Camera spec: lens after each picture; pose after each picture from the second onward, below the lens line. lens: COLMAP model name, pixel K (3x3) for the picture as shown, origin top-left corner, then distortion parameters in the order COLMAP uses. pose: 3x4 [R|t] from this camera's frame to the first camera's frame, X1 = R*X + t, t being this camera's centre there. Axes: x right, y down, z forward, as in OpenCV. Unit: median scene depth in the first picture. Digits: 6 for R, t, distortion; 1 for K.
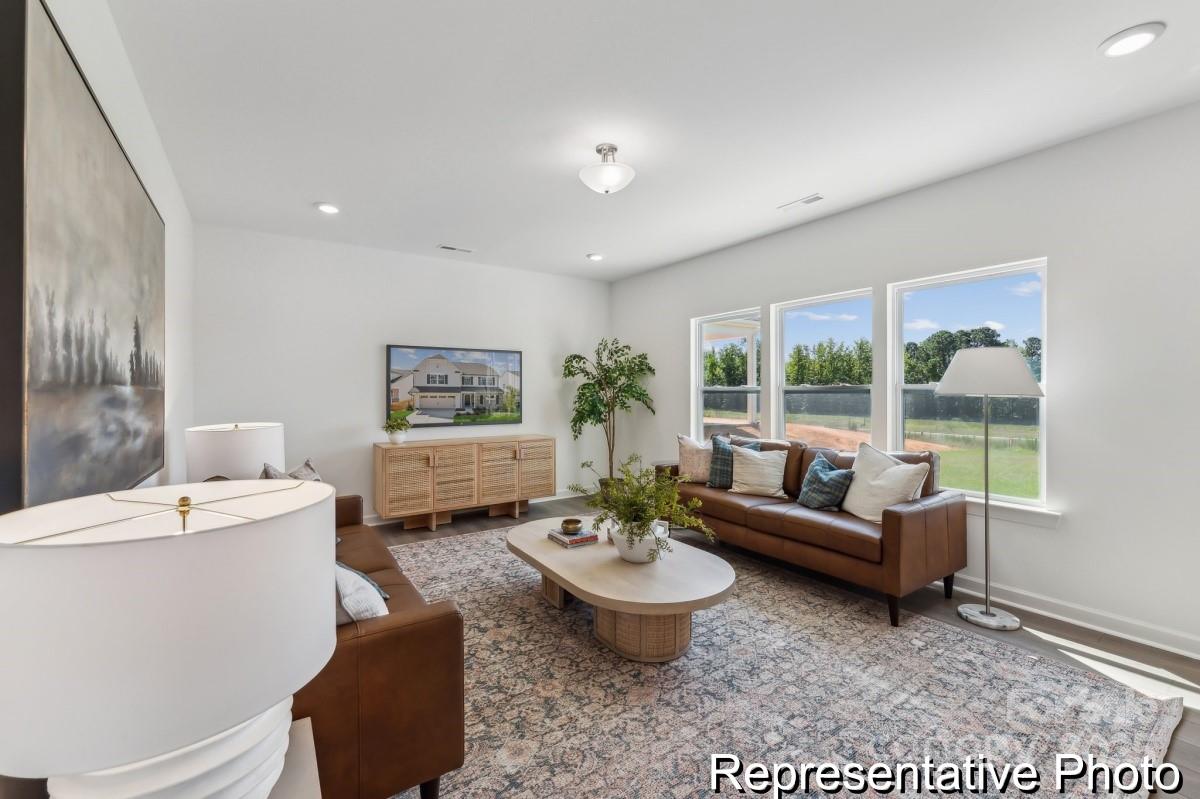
lens RADIAL K [[490.7, 0, 594.7], [0, 490.7, 389.3], [0, 0, 1]] dist [0.004268, -0.000063]
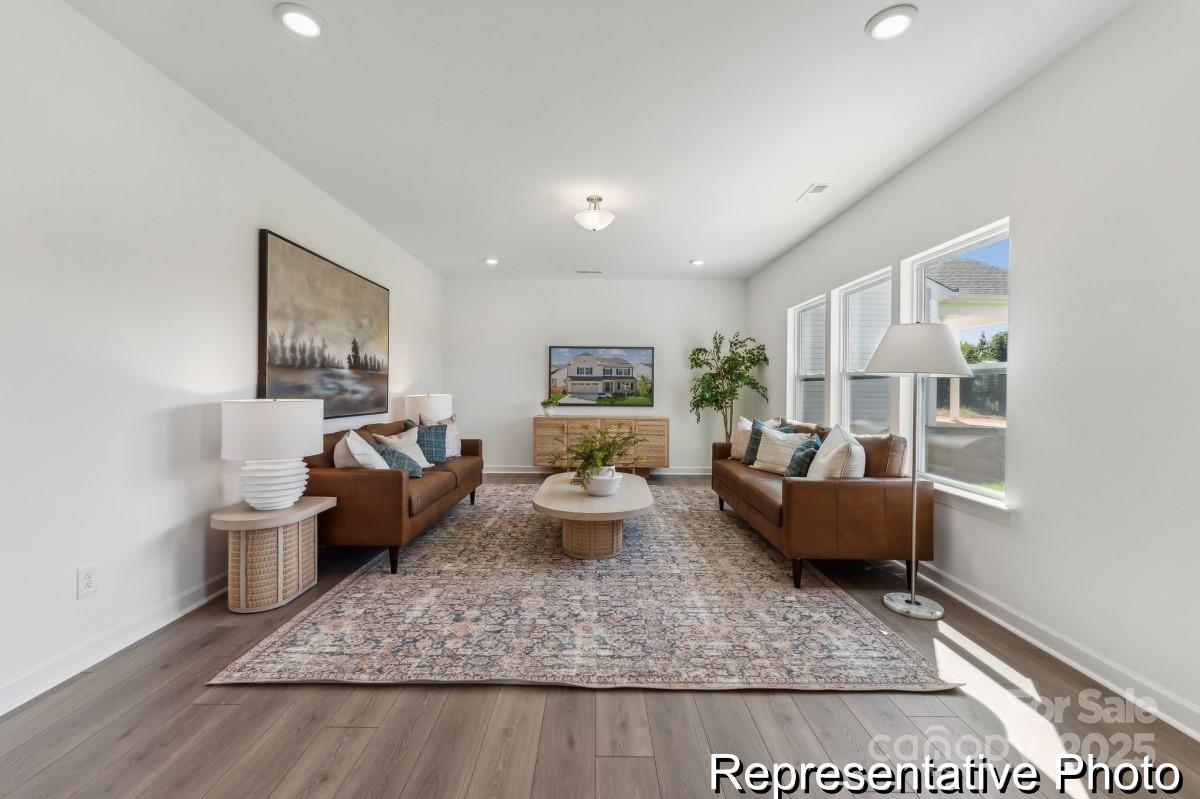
lens RADIAL K [[490.7, 0, 599.2], [0, 490.7, 390.6], [0, 0, 1]] dist [0.004268, -0.000063]
pose [[0.824432, 0.009984, -0.565873, 0.543281], [-0.007300, 0.999949, 0.007008, 0.027746], [0.565914, -0.001647, 0.824463, -0.085174]]
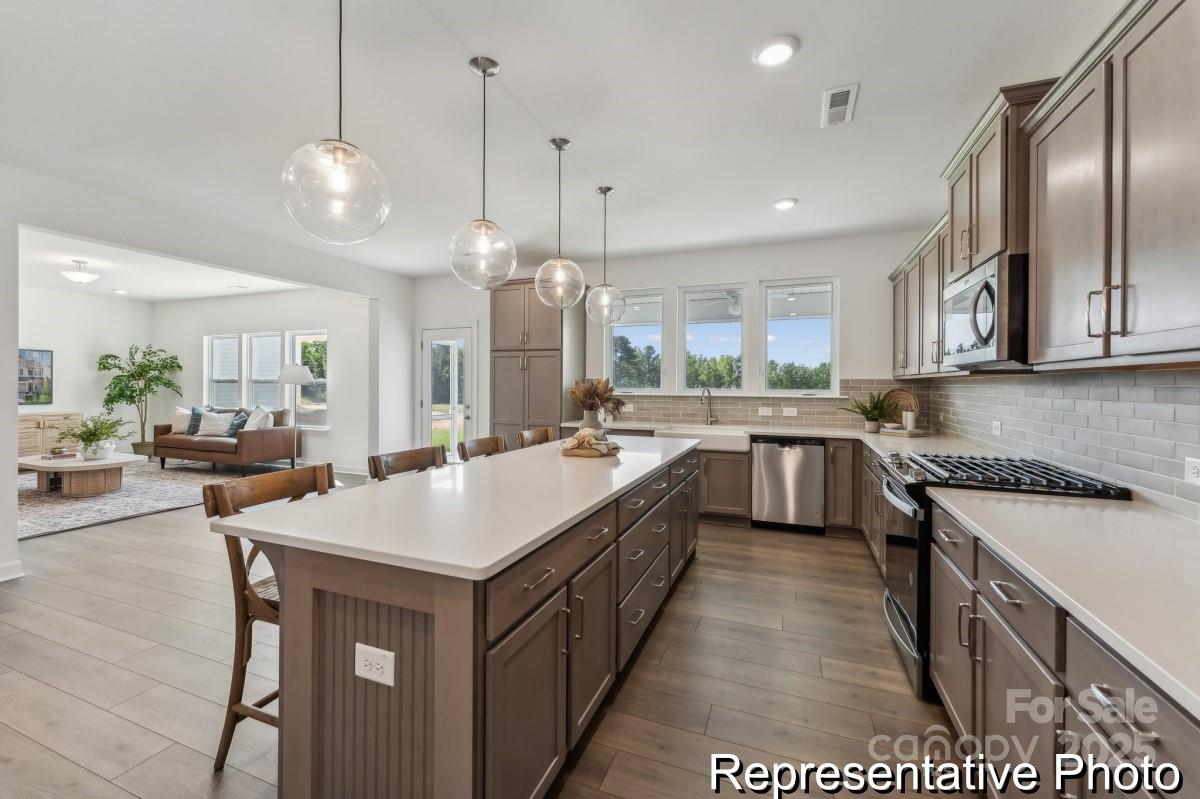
lens RADIAL K [[490.7, 0, 595.2], [0, 490.7, 383.8], [0, 0, 1]] dist [0.004268, -0.000063]
pose [[0.833144, 0.009699, 0.552971, 0.446781], [-0.010307, 0.999945, -0.002009, 0.001563], [-0.552960, -0.004026, 0.833198, -1.238709]]
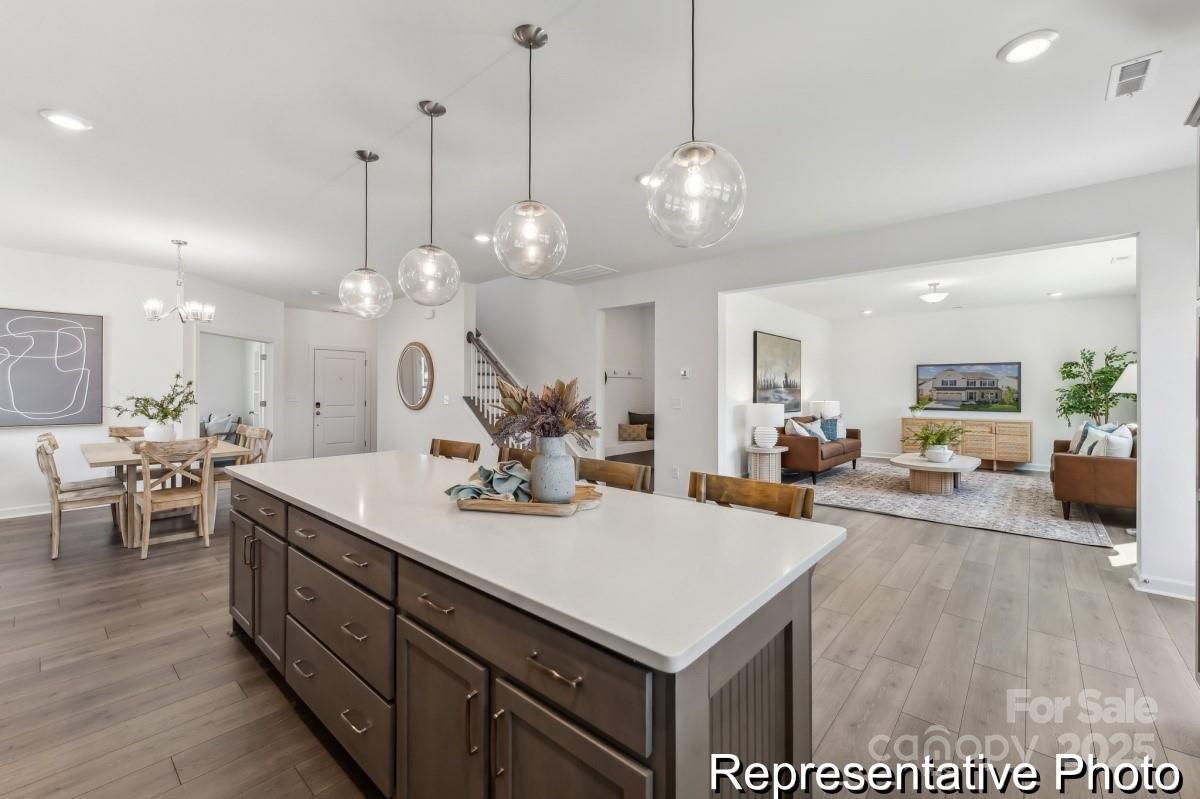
lens RADIAL K [[490.7, 0, 595.7], [0, 490.7, 391.2], [0, 0, 1]] dist [0.004268, -0.000063]
pose [[0.233010, 0.003571, -0.972468, 1.236670], [0.000854, 0.999992, 0.003877, 0.000463], [0.972474, -0.001734, 0.233005, -0.694848]]
